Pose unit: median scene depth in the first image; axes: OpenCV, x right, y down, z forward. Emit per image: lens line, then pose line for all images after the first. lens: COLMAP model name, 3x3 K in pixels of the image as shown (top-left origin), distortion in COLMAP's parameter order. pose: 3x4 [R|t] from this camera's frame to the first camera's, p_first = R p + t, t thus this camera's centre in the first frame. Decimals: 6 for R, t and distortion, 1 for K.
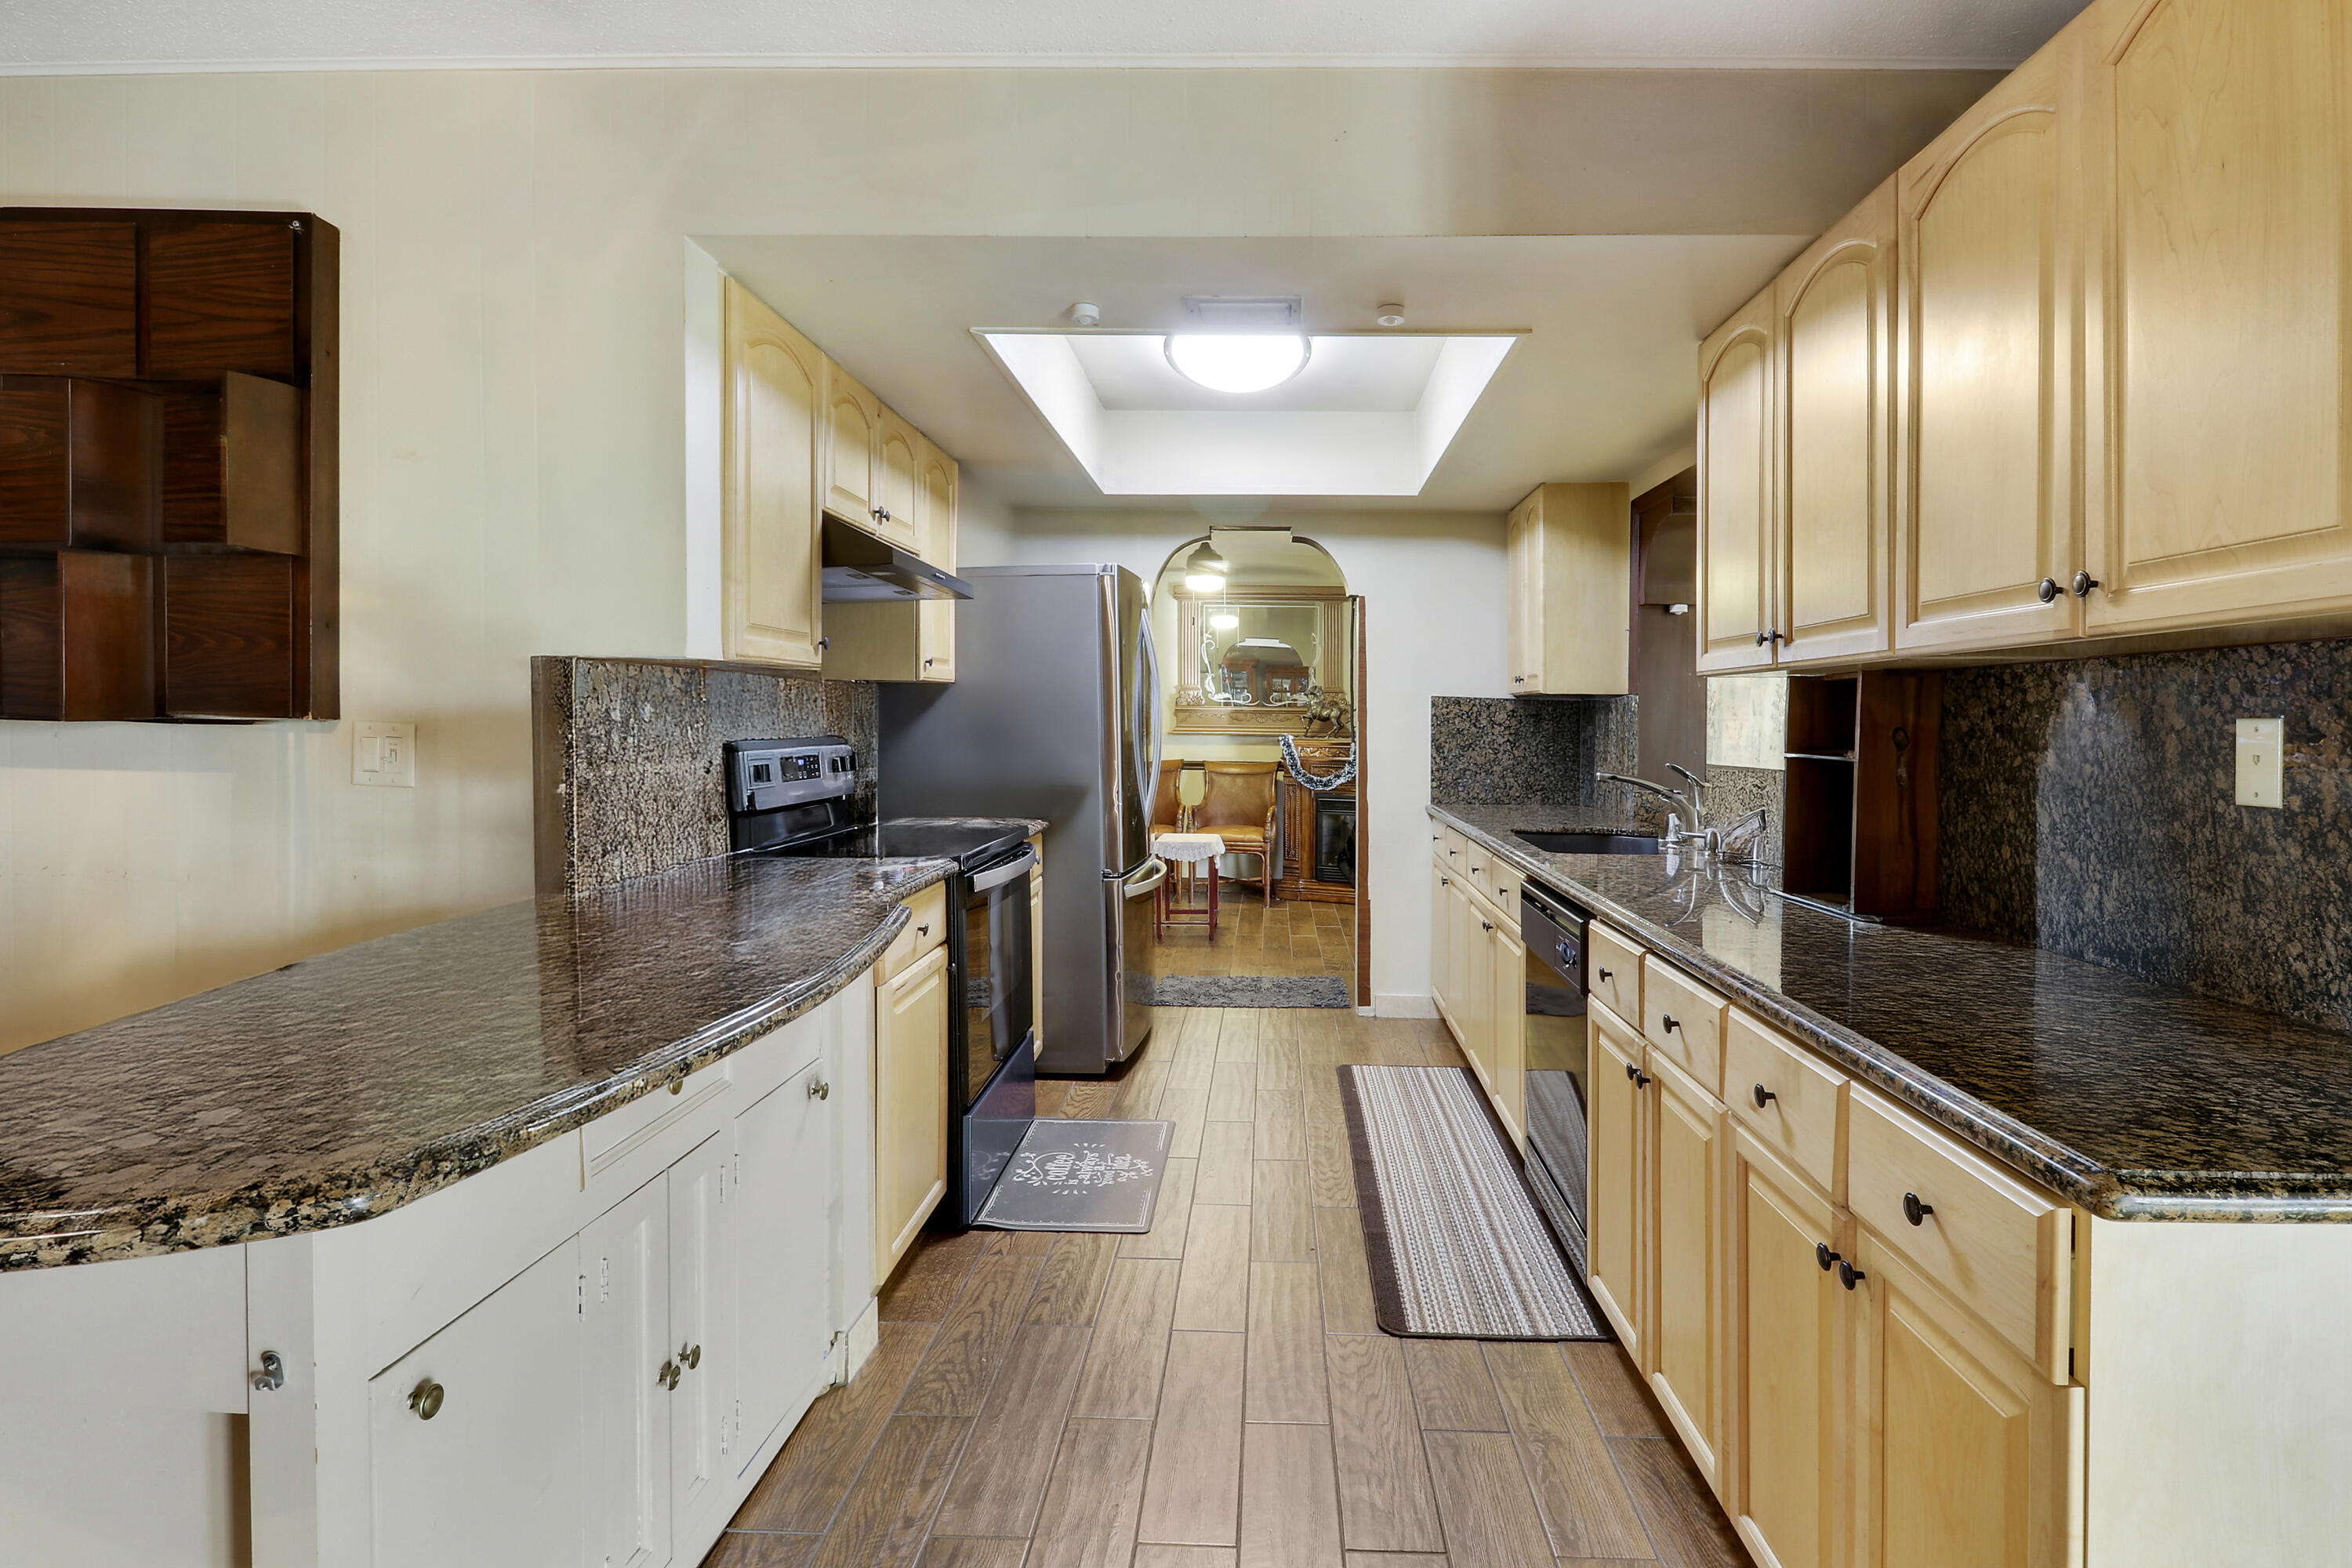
lens RADIAL K [[1142.3, 0, 1232.0], [0, 1142.3, 752.7], [0, 0, 1]] dist [0.002376, -0.014192]
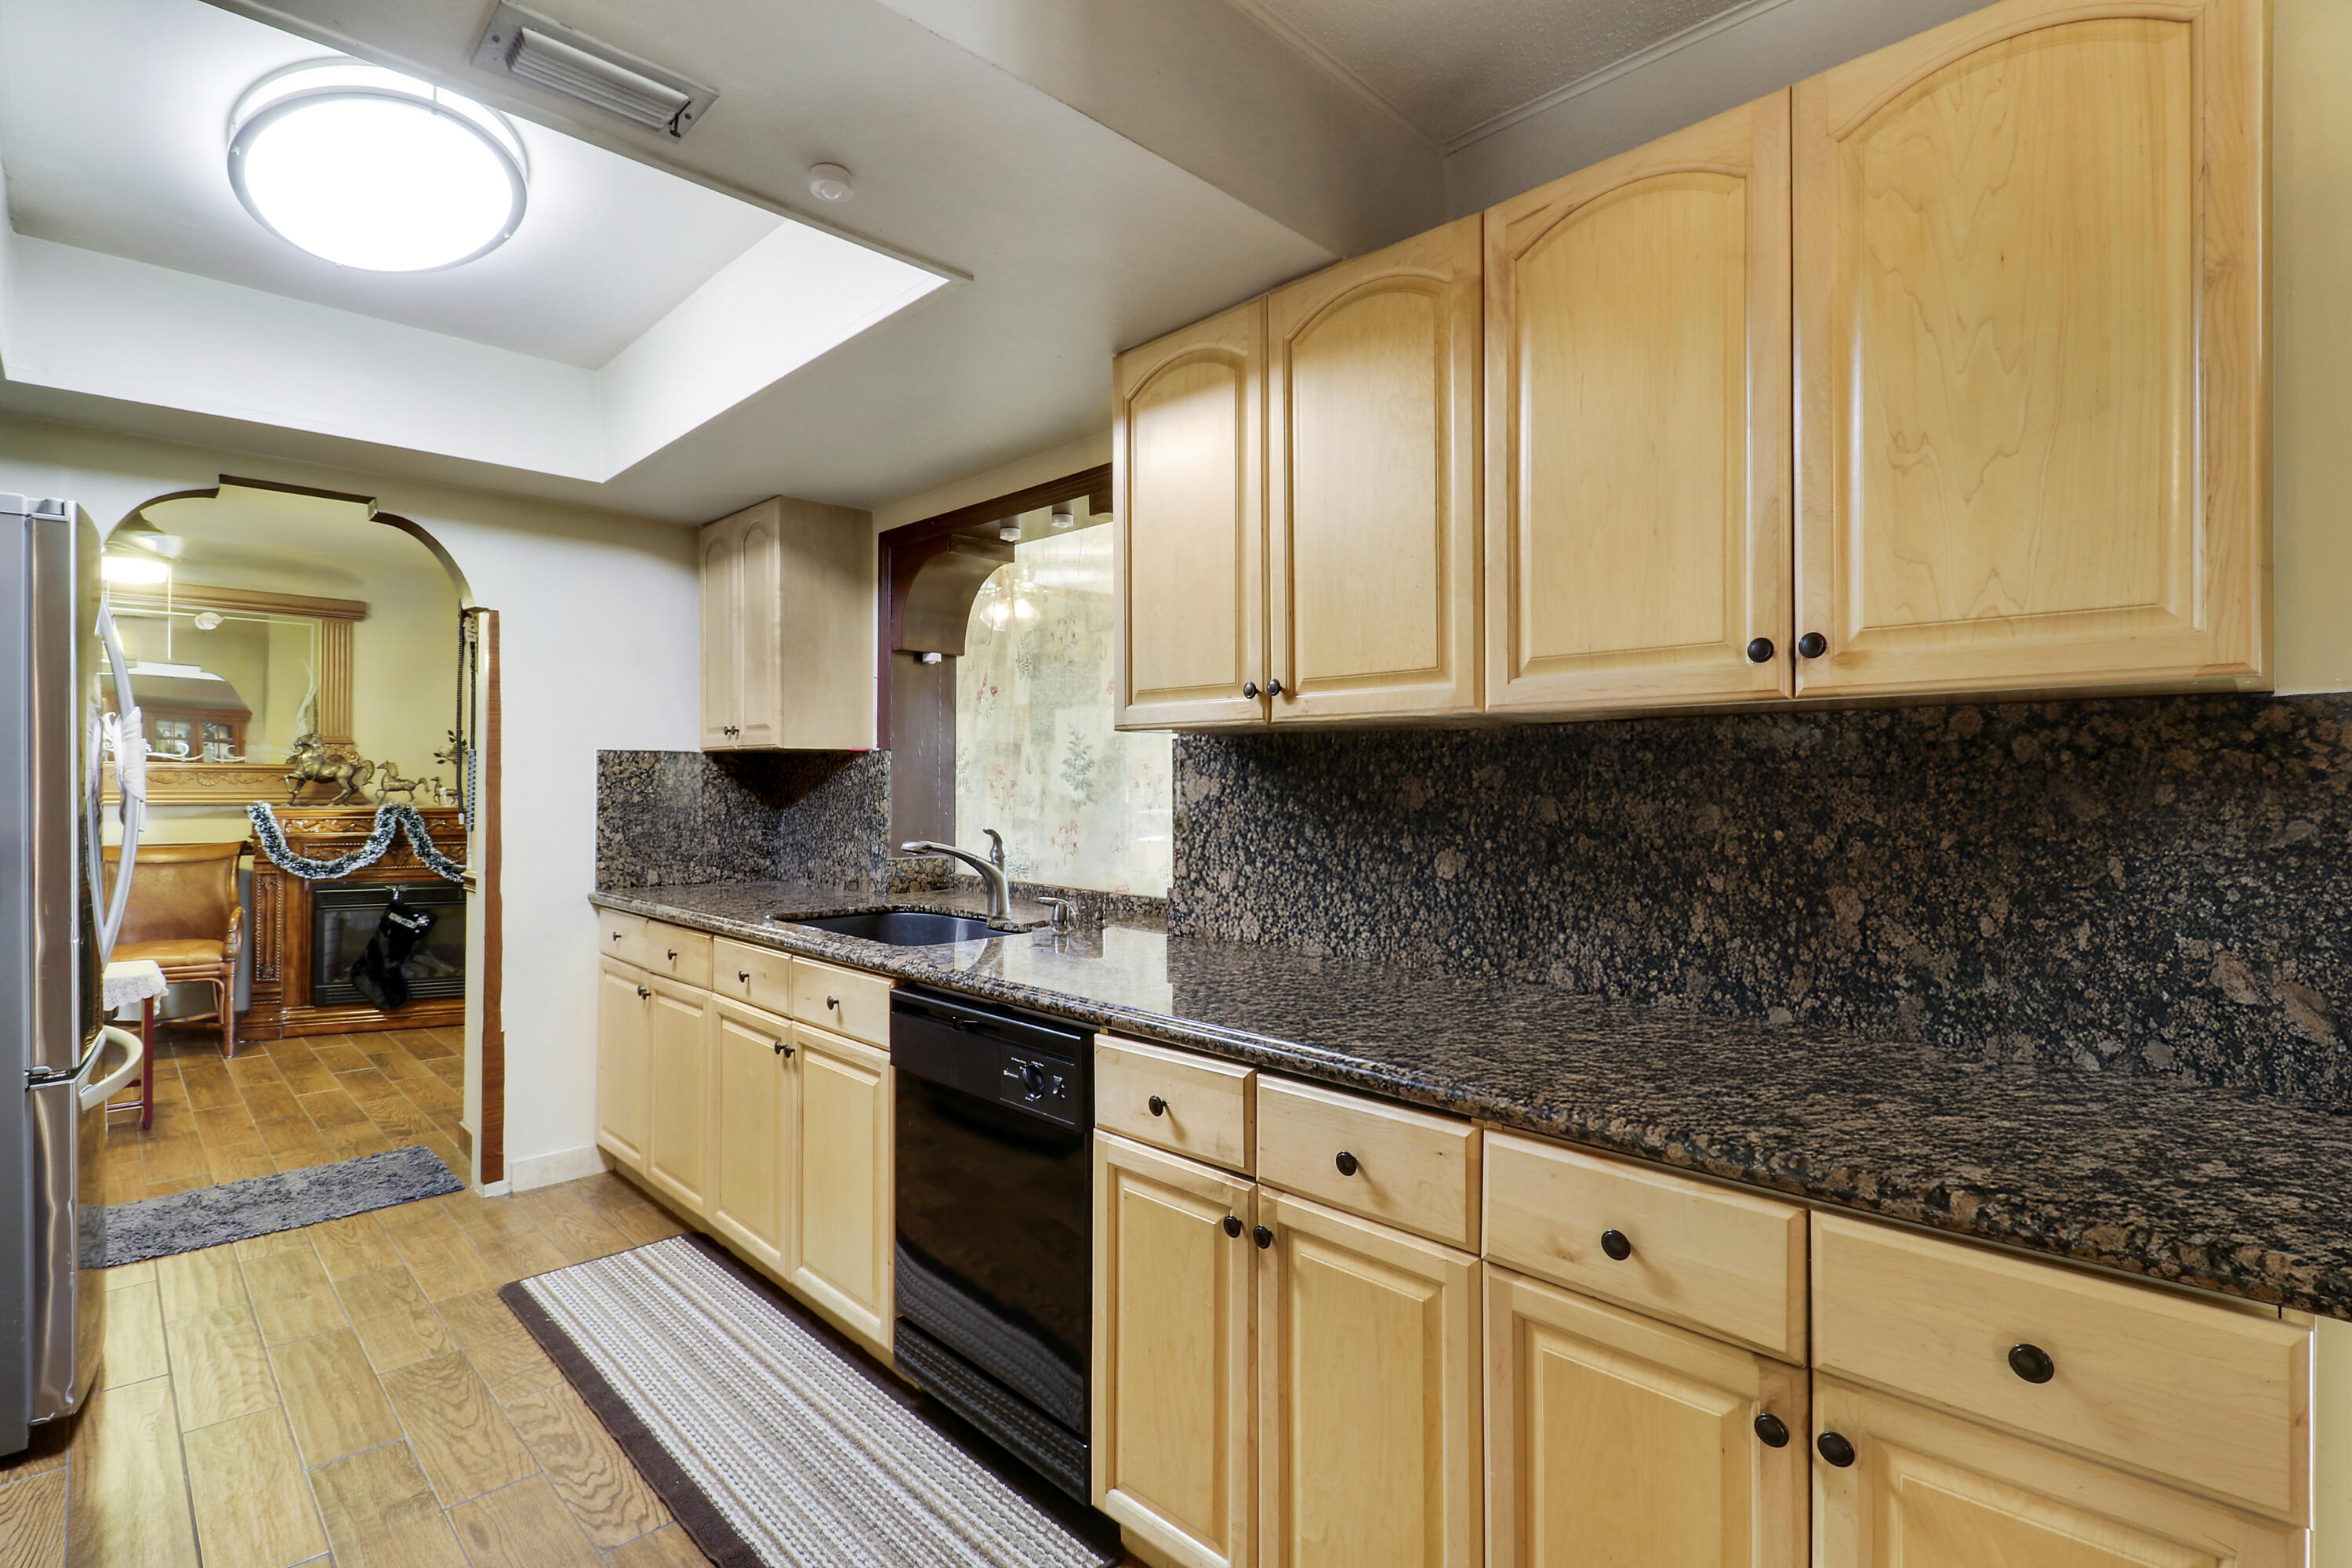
lens RADIAL K [[1126.9, 0, 1181.7], [0, 1126.9, 760.2], [0, 0, 1]] dist [-0.009408, -0.000560]
pose [[0.689304, 0.006592, 0.724442, -0.143655], [0.025659, 0.999109, -0.033506, -0.010593], [-0.724018, 0.041685, 0.688521, 0.285819]]
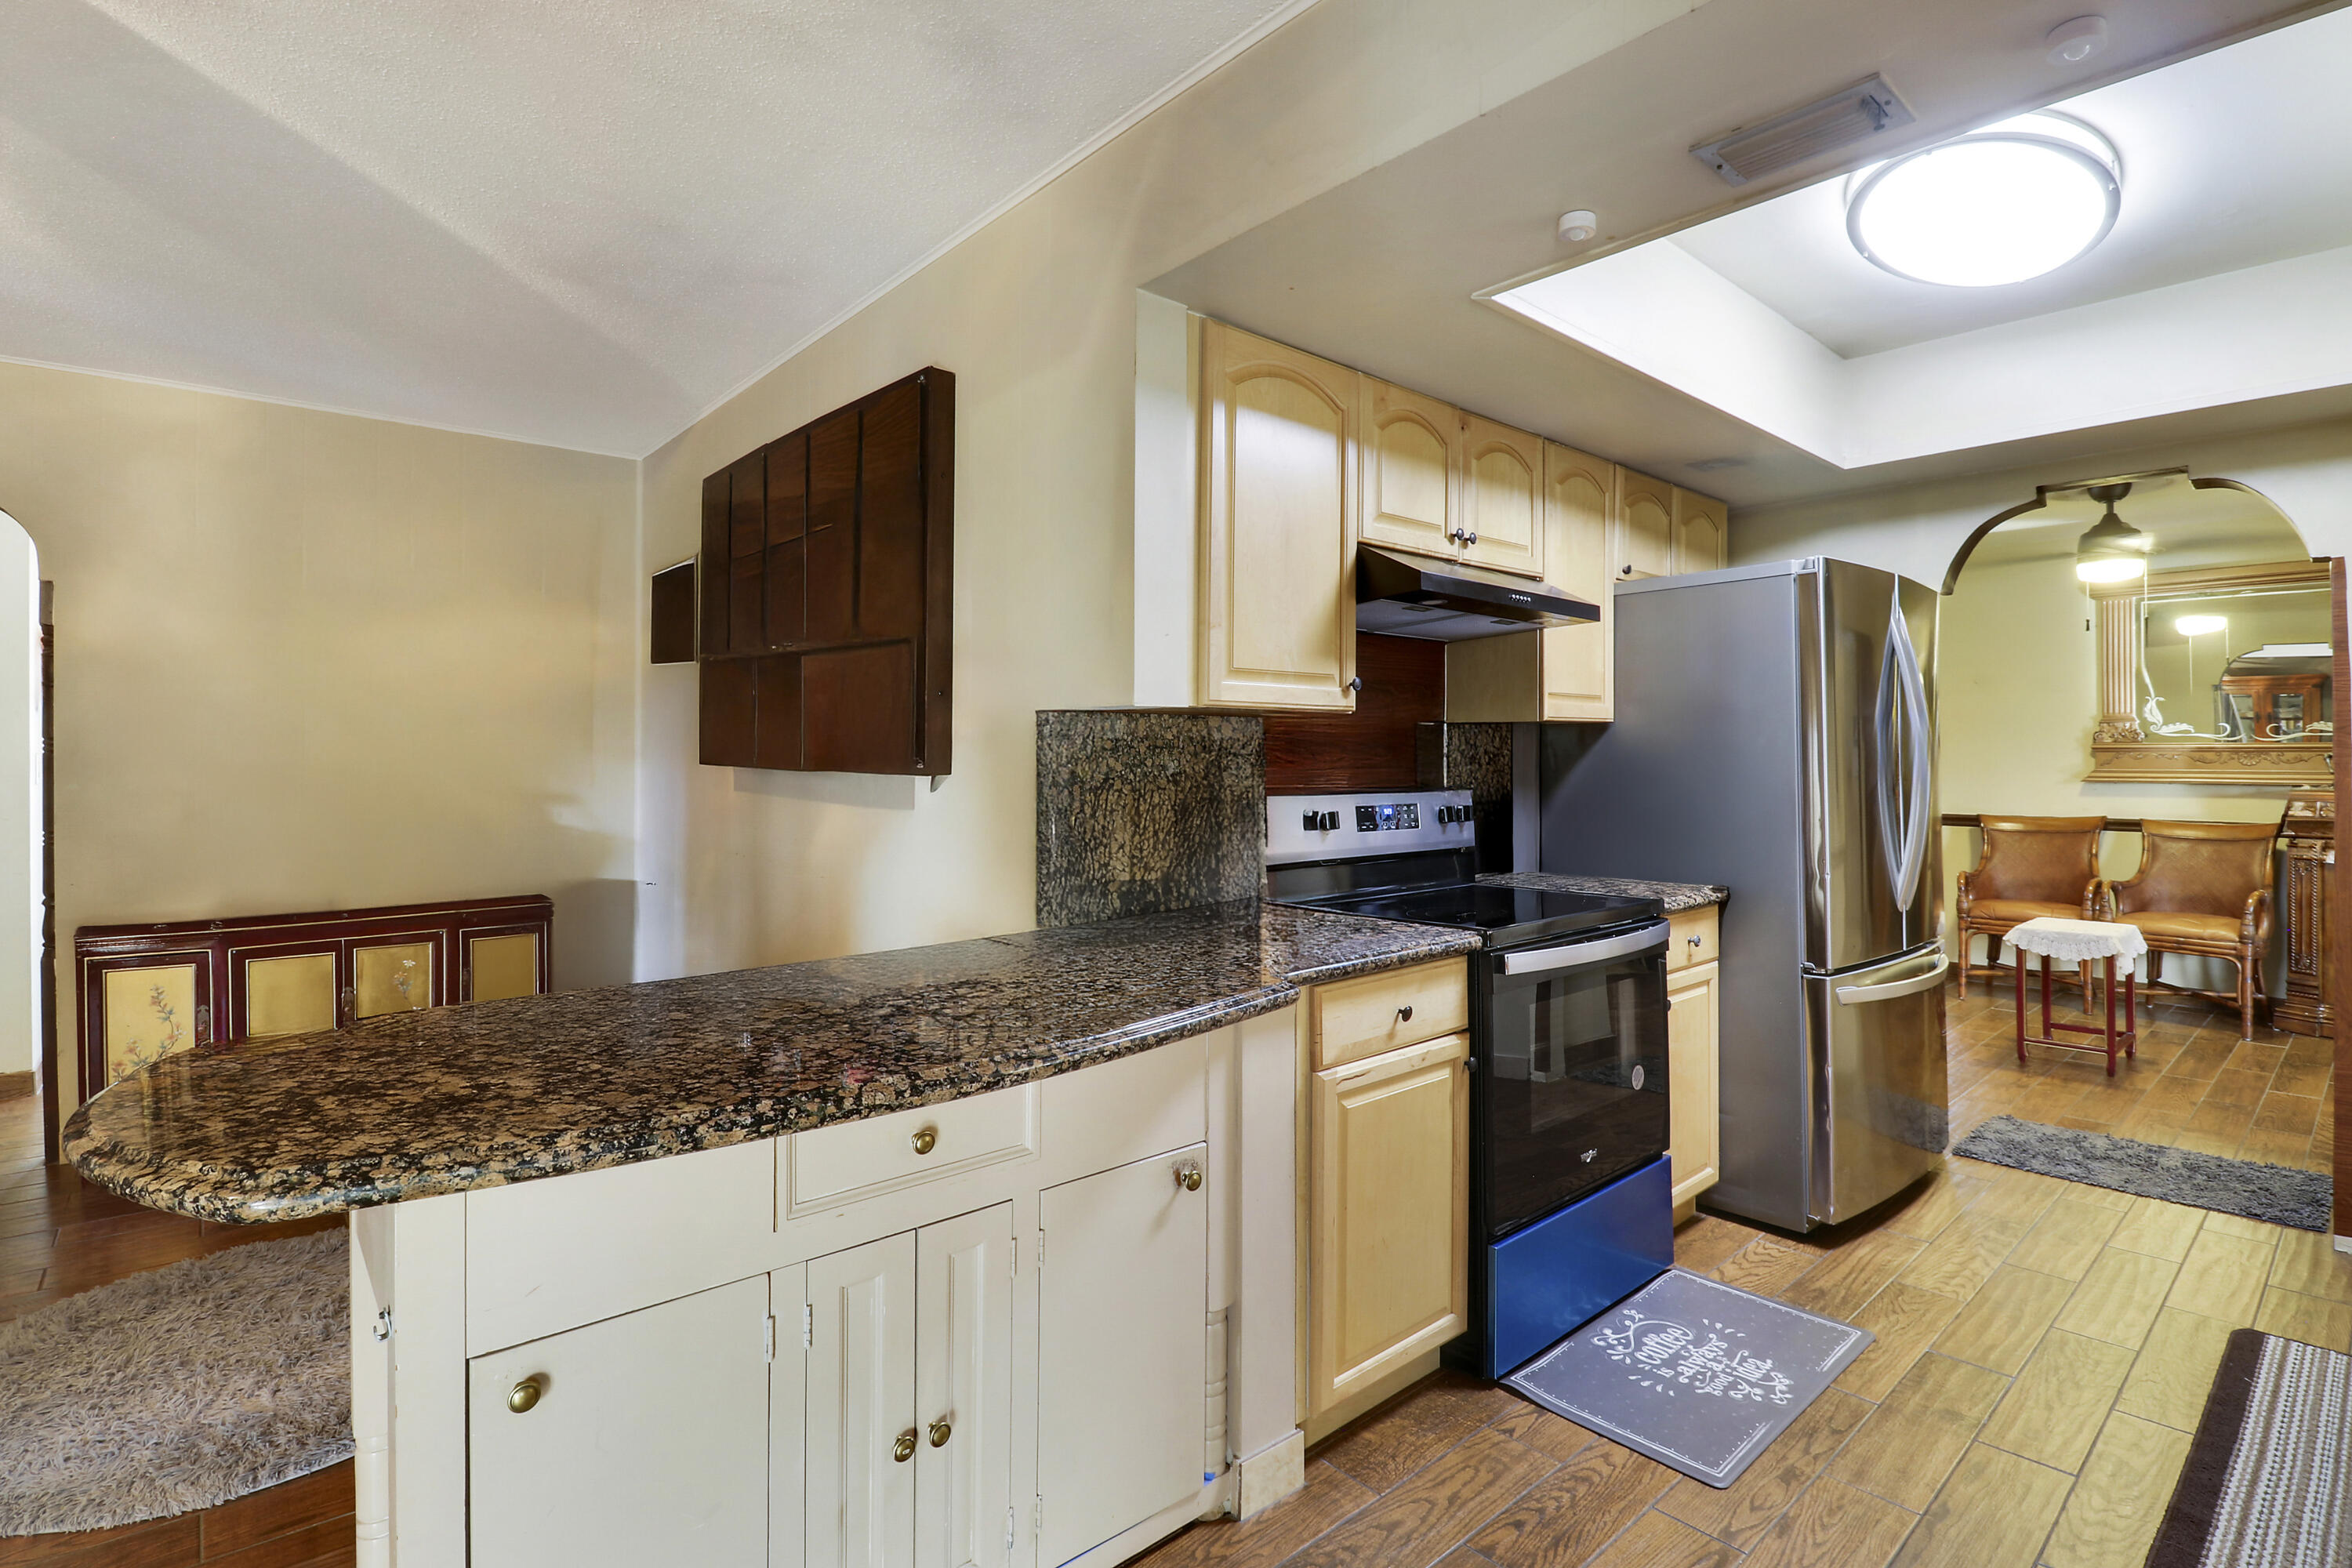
lens RADIAL K [[1109.7, 0, 1188.6], [0, 1109.7, 760.4], [0, 0, 1]] dist [-0.013893, -0.000597]
pose [[0.687807, -0.008672, -0.725842, 0.161214], [-0.015229, 0.999536, -0.026373, -0.006440], [0.725734, 0.029193, 0.687356, 0.229772]]
